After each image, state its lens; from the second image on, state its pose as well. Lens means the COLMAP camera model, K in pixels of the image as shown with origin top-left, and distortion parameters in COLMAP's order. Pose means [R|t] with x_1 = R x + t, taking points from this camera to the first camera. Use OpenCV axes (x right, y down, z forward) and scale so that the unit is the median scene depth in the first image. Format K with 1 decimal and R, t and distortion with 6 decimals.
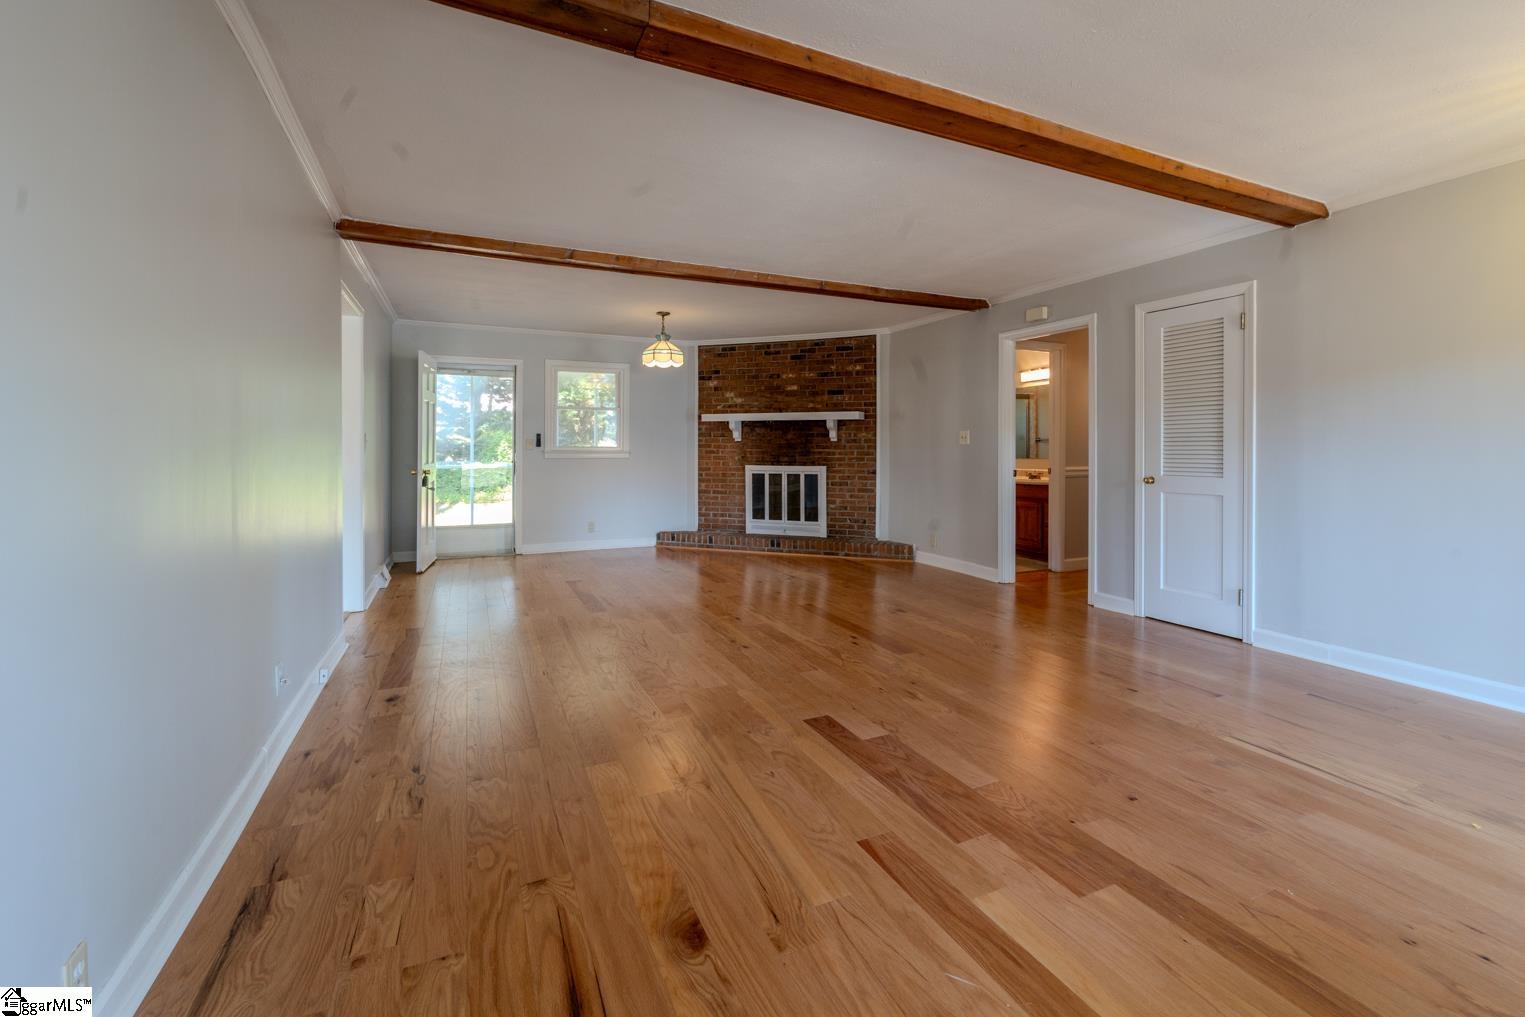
lens RADIAL K [[654.0, 0, 783.3], [0, 654.0, 452.0], [0, 0, 1]] dist [-0.001946, 0.000475]
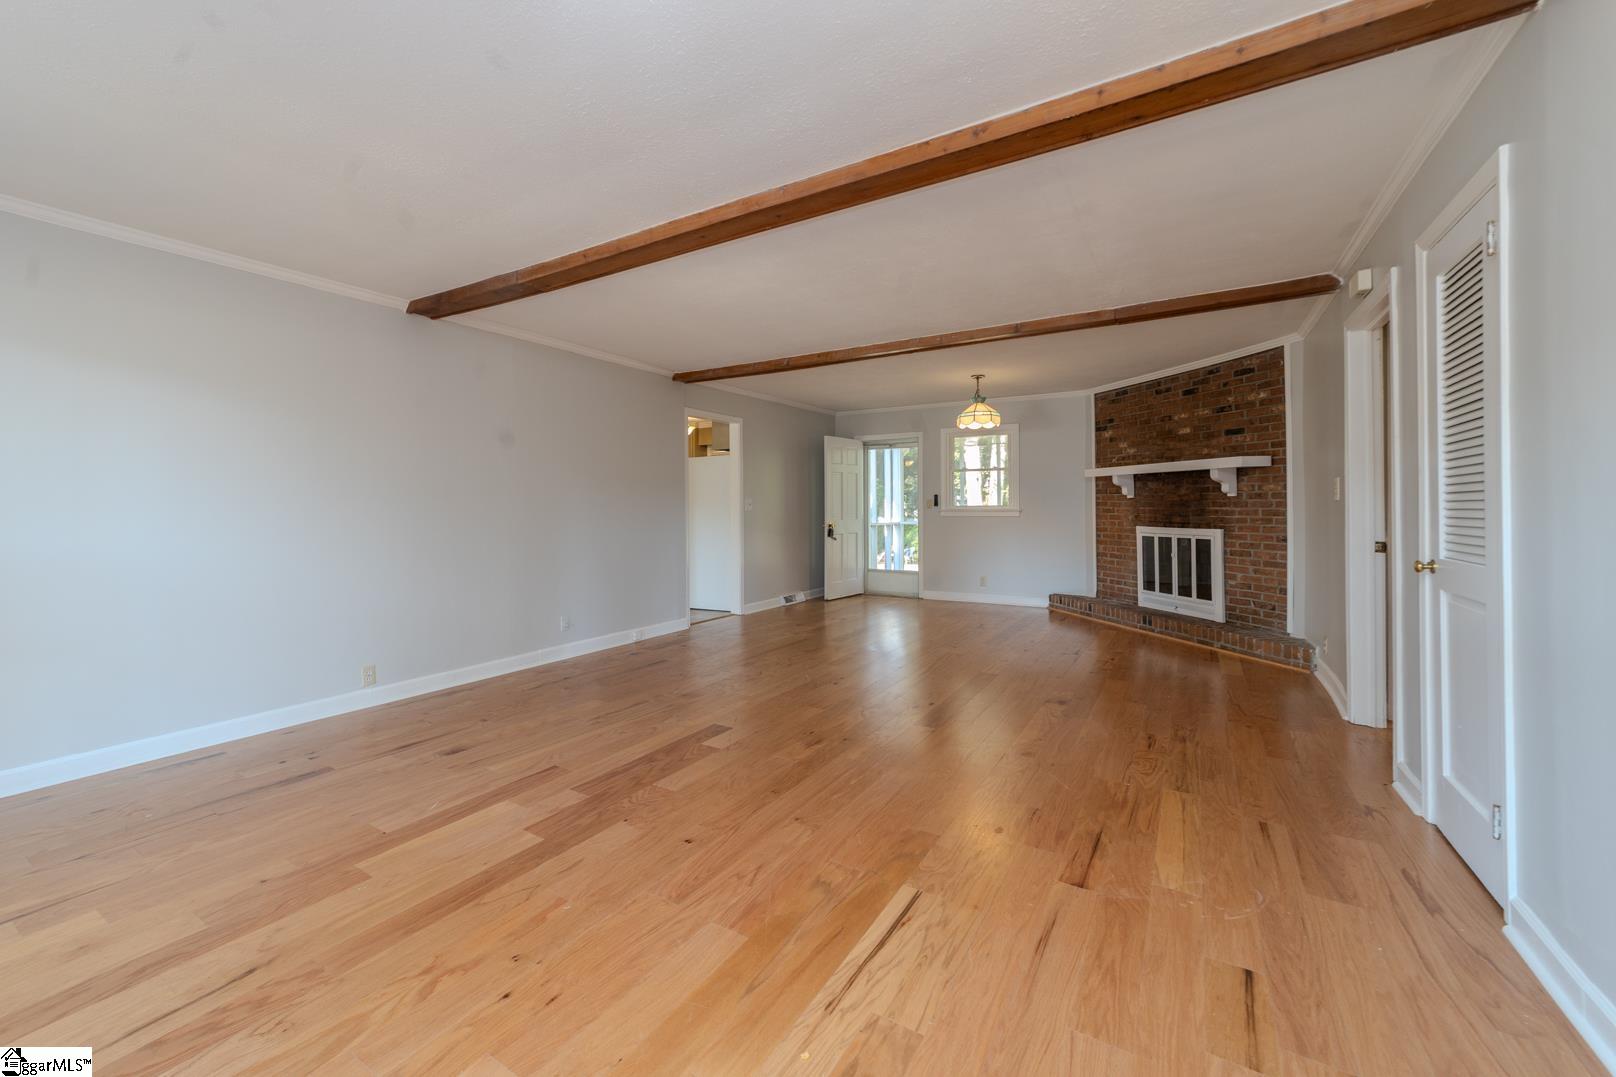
lens RADIAL K [[641.4, 0, 770.1], [0, 641.4, 507.4], [0, 0, 1]] dist [-0.017215, 0.006581]
pose [[0.527182, -0.003943, -0.849743, 0.423385], [0.001788, 0.999992, -0.003532, -0.002384], [0.849751, 0.000343, 0.527185, 0.160504]]
